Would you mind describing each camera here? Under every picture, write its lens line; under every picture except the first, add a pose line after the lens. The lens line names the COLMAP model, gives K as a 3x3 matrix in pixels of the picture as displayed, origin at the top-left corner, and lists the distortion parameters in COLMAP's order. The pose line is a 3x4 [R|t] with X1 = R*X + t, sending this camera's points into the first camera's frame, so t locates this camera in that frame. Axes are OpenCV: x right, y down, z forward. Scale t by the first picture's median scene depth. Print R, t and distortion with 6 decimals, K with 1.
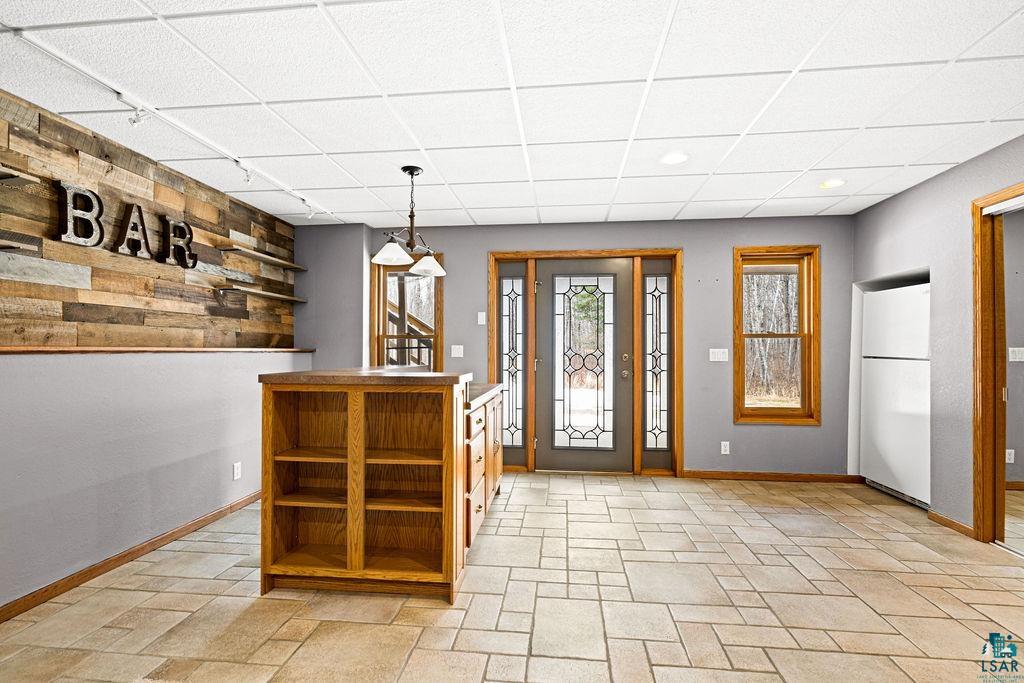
lens RADIAL K [[487.9, 0, 511.4], [0, 487.9, 347.8], [0, 0, 1]] dist [0.000565, 0.000857]
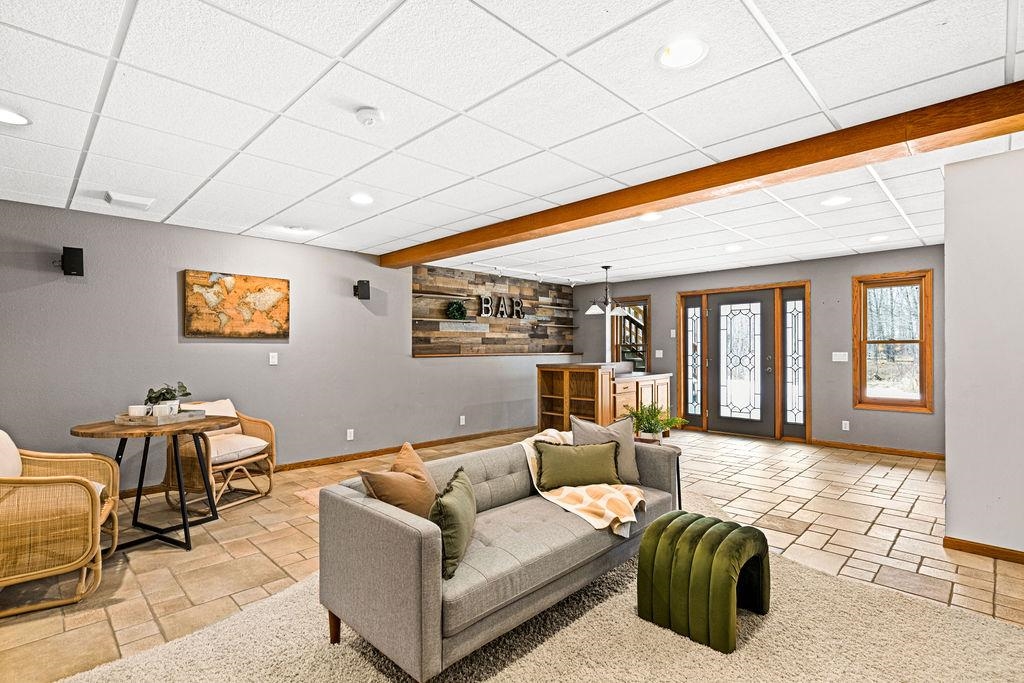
lens RADIAL K [[487.9, 0, 511.4], [0, 487.9, 347.8], [0, 0, 1]] dist [0.000565, 0.000857]
pose [[0.782106, -0.008727, -0.623084, 0.609085], [0.010354, 0.999946, -0.001009, -0.019764], [0.623059, -0.005662, 0.782154, -0.688111]]
